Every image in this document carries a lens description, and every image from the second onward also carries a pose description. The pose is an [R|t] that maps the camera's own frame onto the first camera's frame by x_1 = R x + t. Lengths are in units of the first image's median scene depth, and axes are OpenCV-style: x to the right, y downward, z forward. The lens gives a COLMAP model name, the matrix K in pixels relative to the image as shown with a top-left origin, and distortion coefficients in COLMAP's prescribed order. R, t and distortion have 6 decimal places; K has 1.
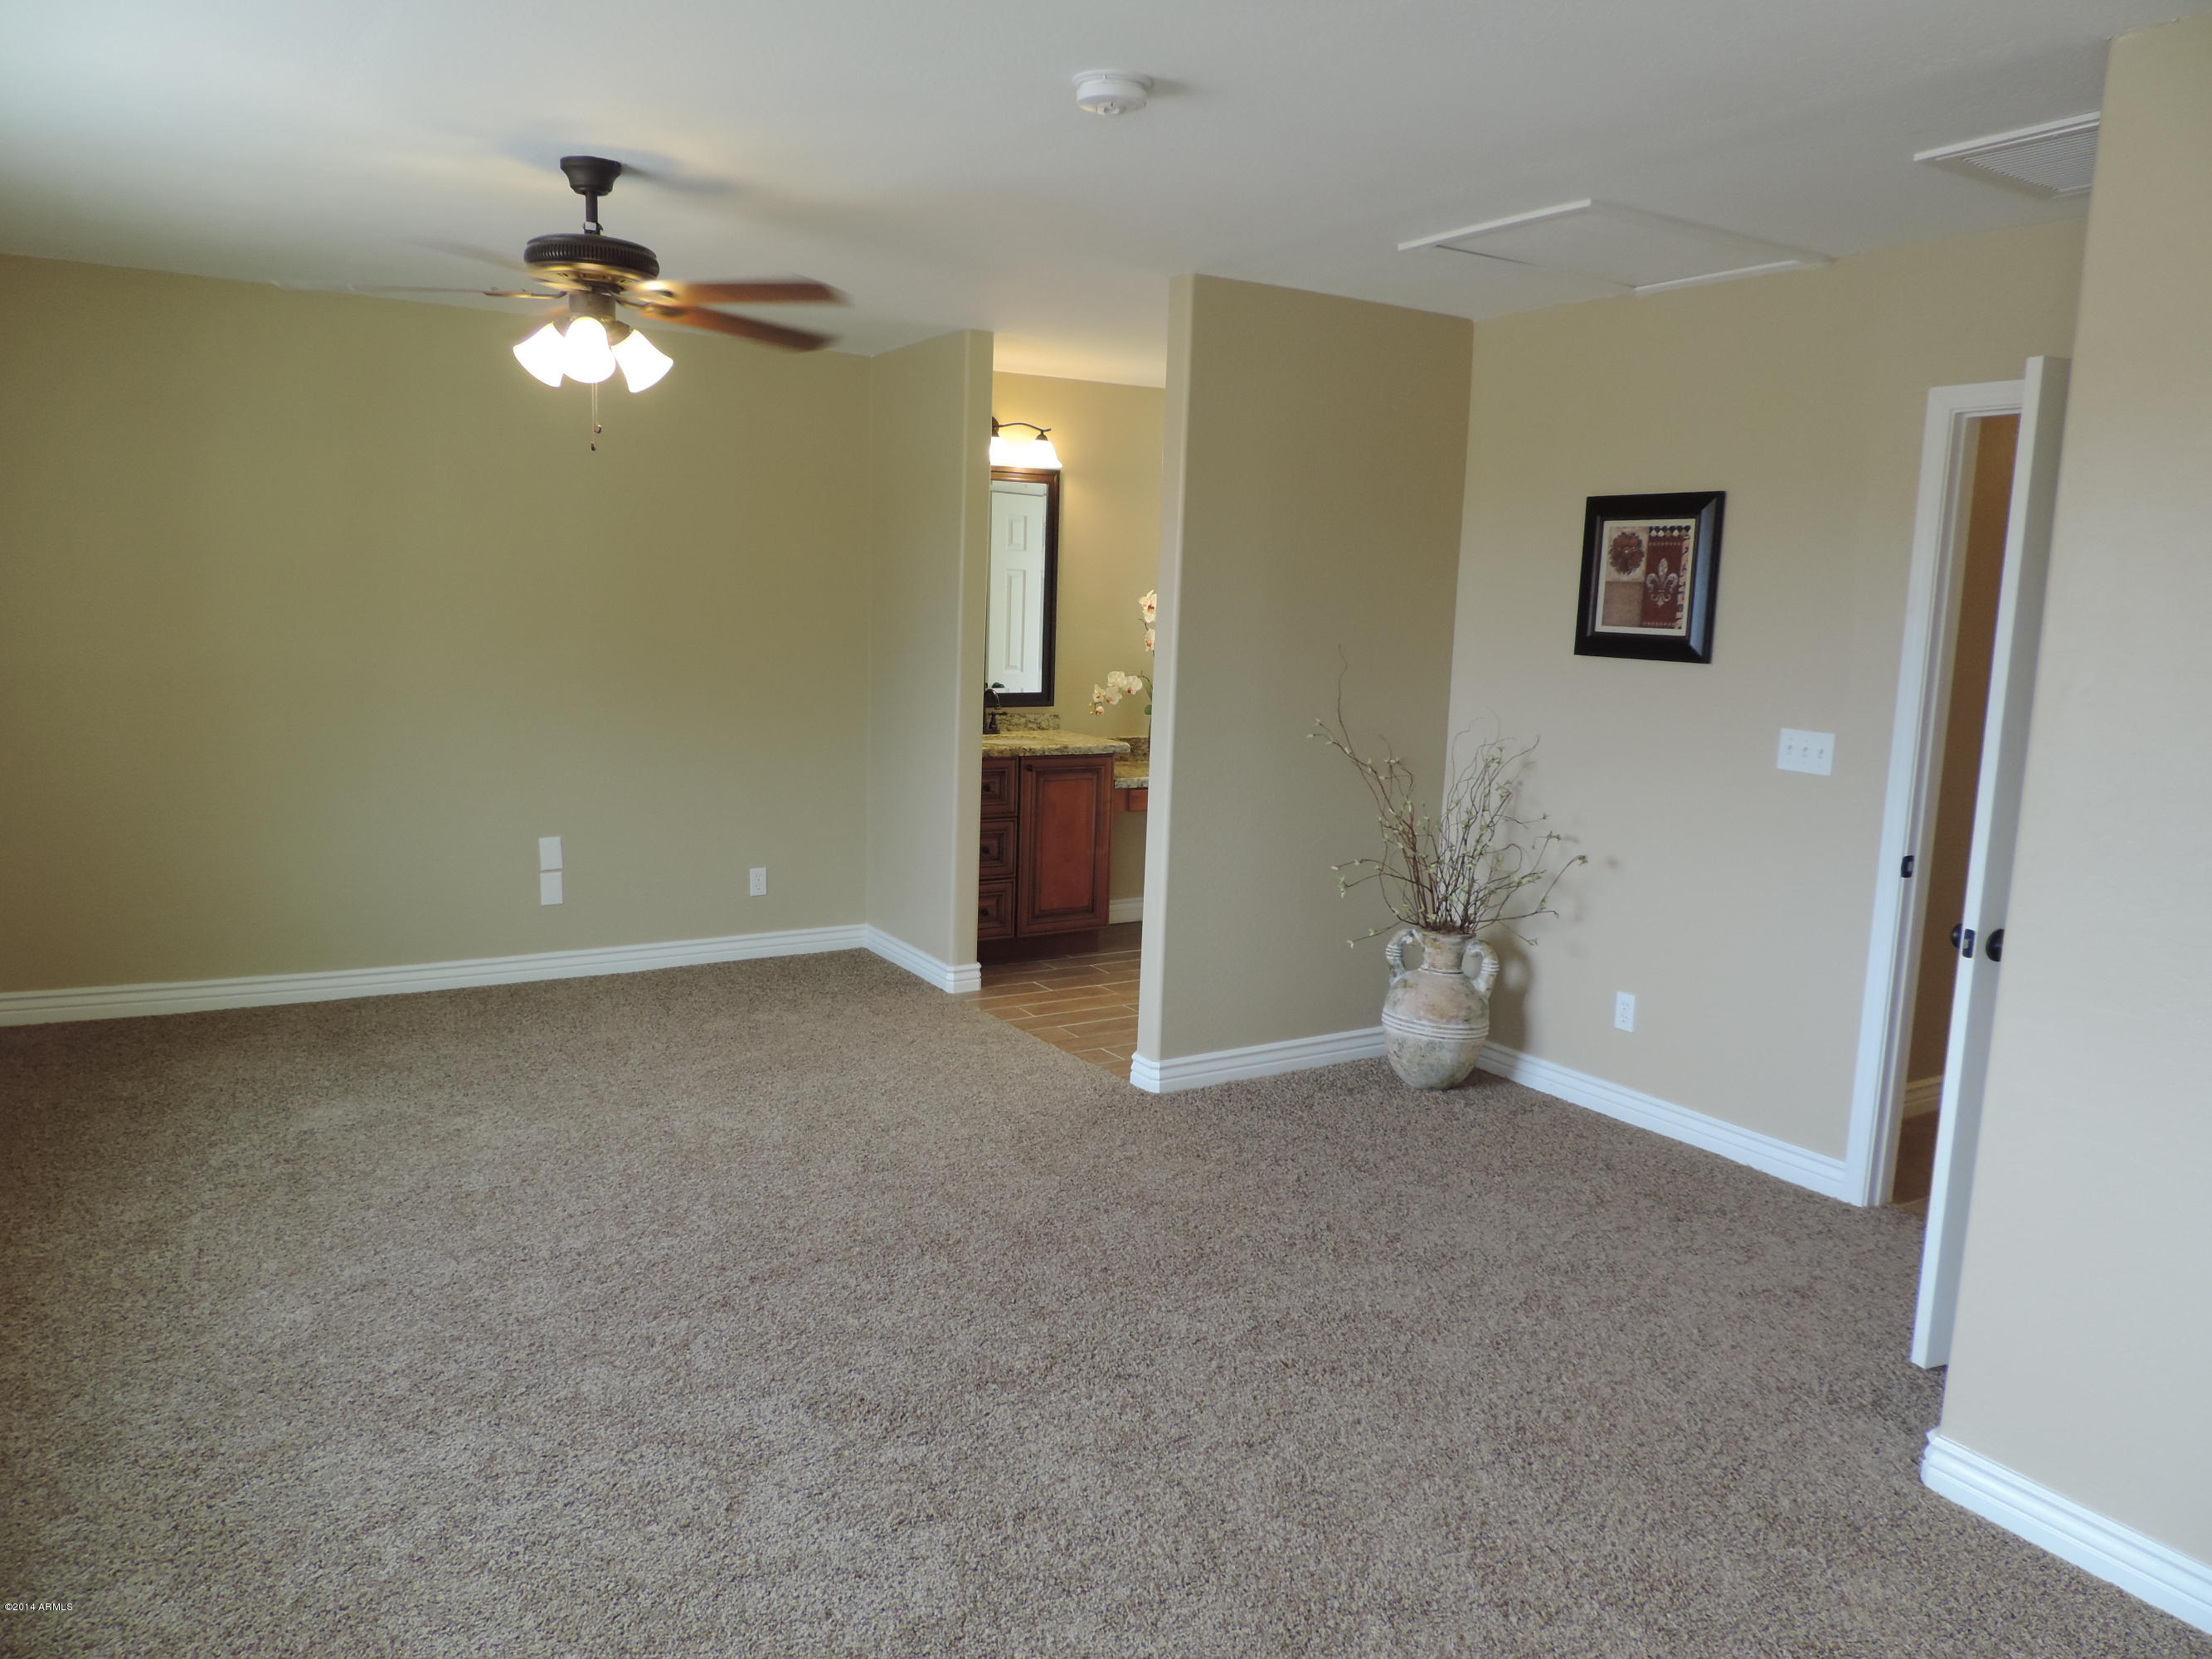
lens RADIAL K [[1575.2, 0, 1103.8], [0, 1575.2, 830.6], [0, 0, 1]] dist [-0.024423, 0.000651]
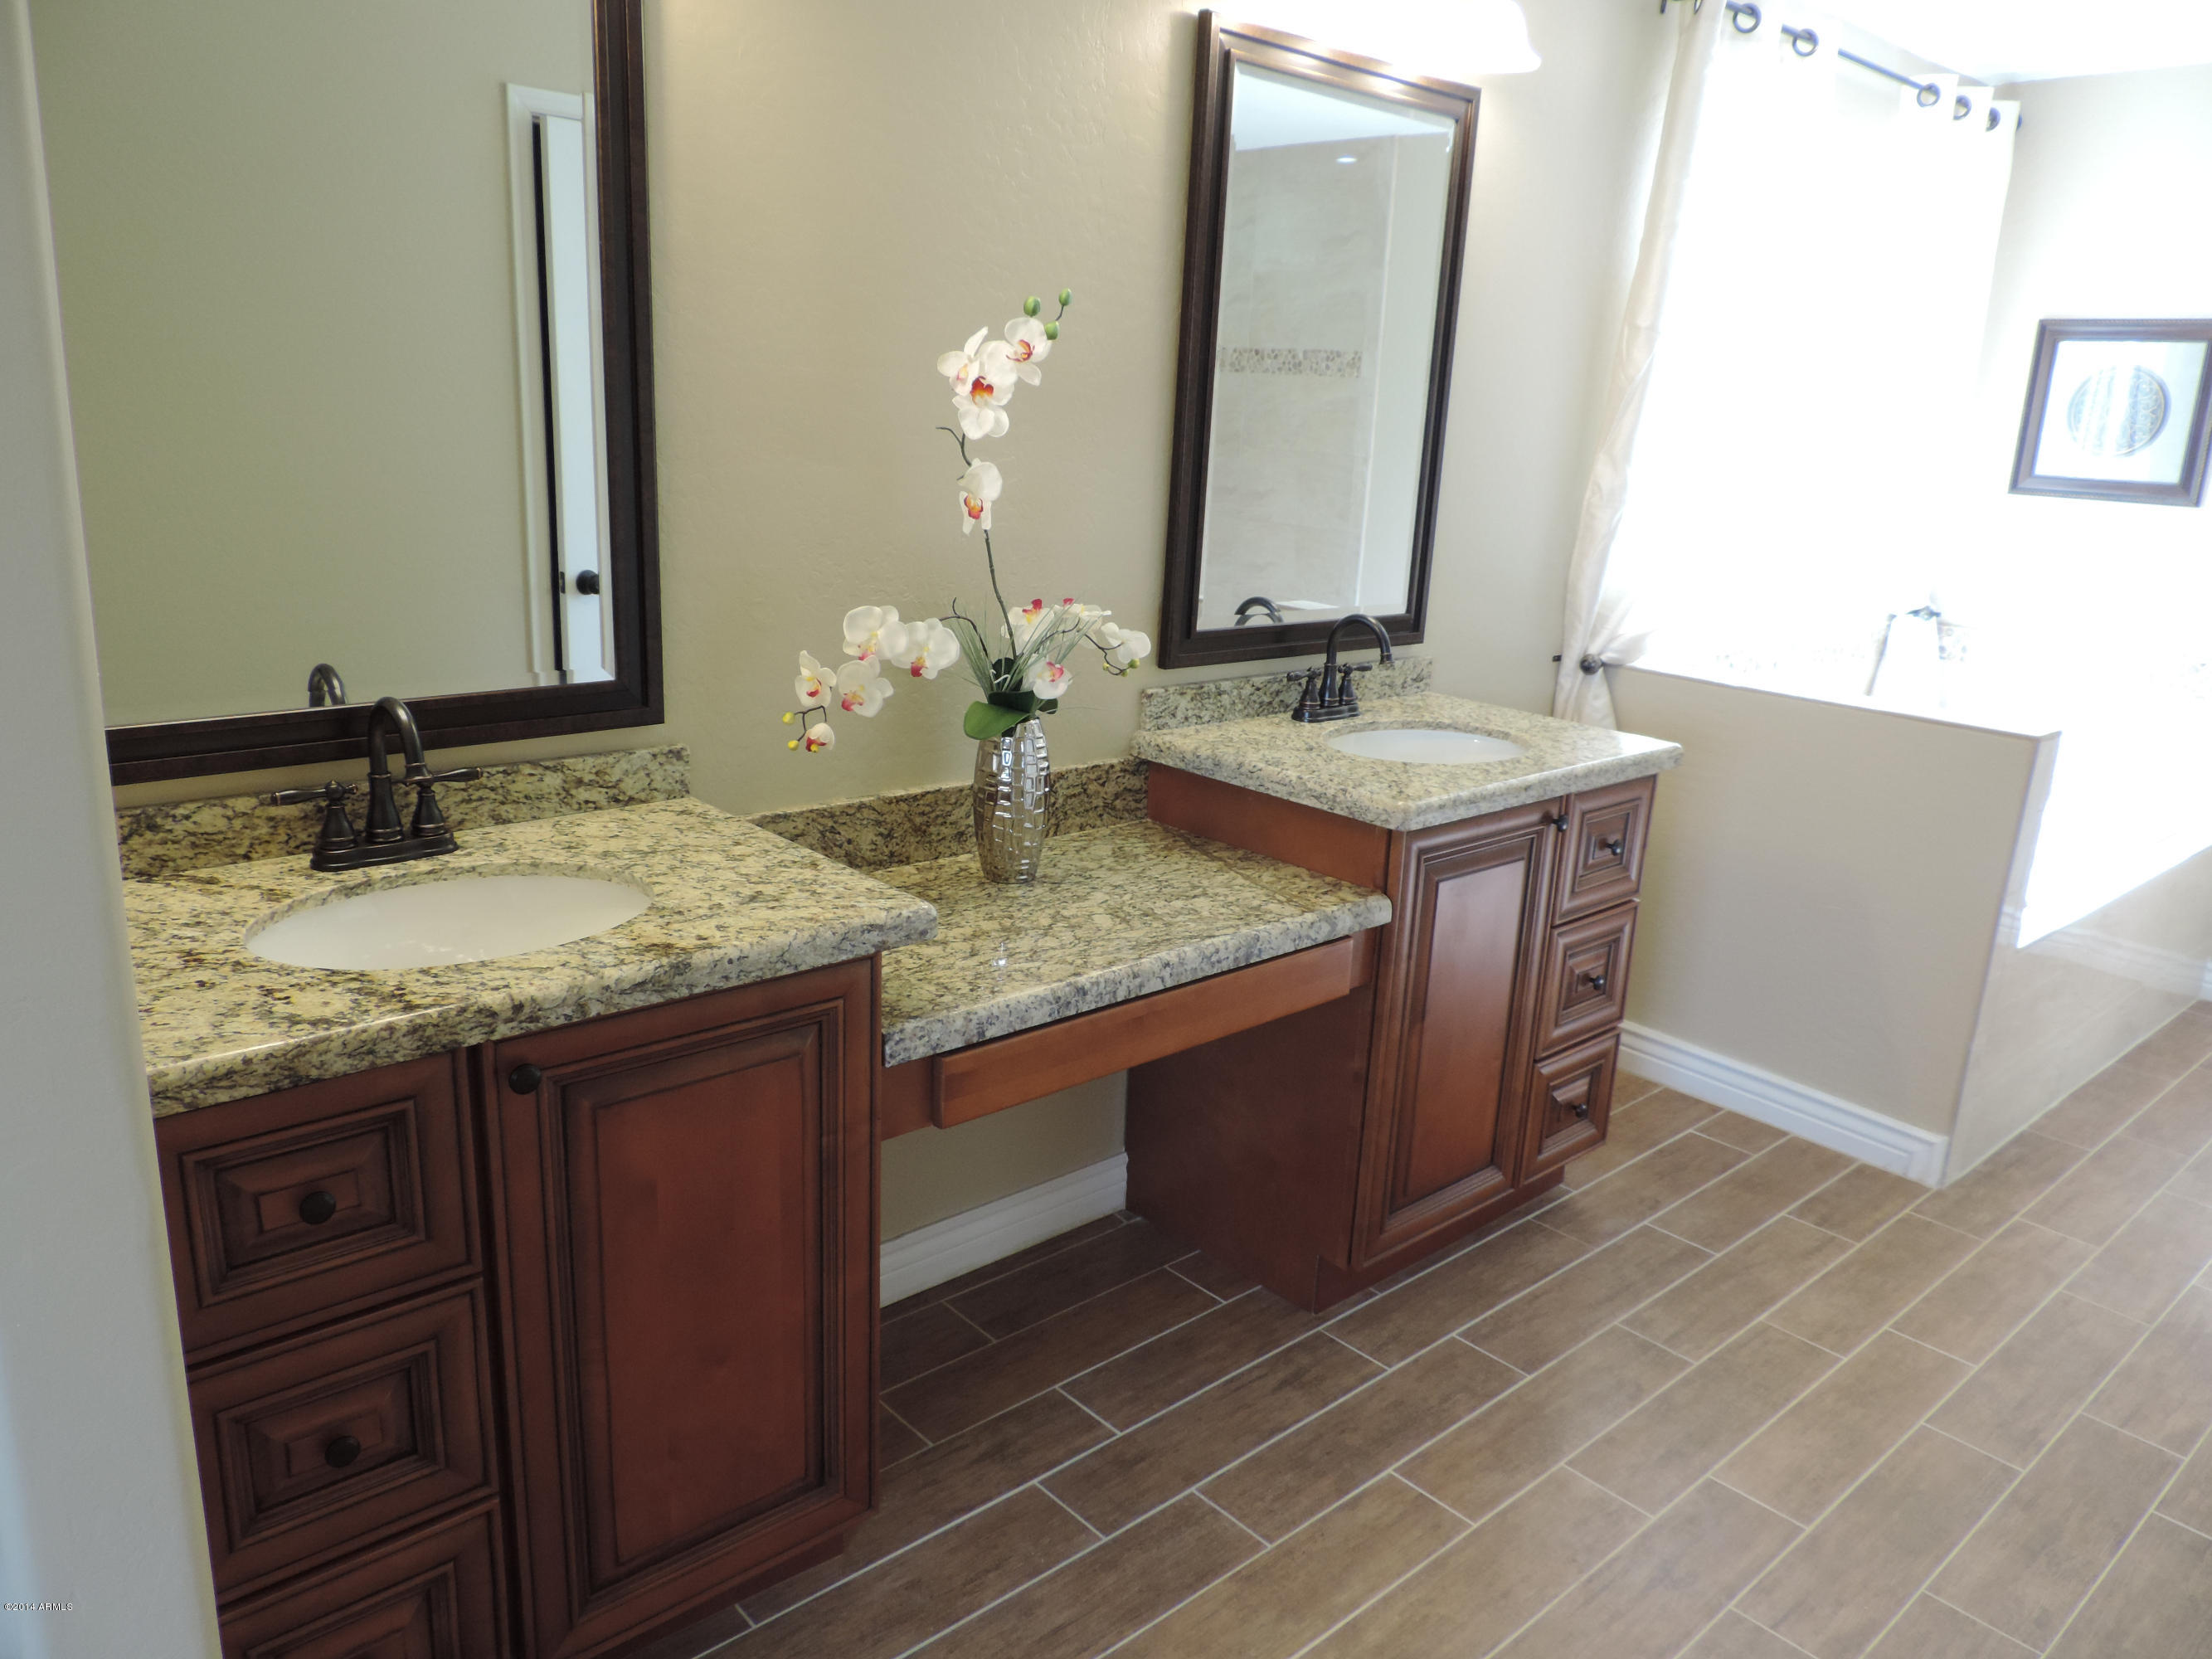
lens RADIAL K [[1575.2, 0, 1108.9], [0, 1575.2, 829.6], [0, 0, 1]] dist [-0.024423, 0.000651]
pose [[0.986063, -0.032508, 0.163164, 0.002201], [0.011944, 0.992026, 0.125469, -0.095897], [-0.165942, -0.121772, 0.978588, 0.695539]]
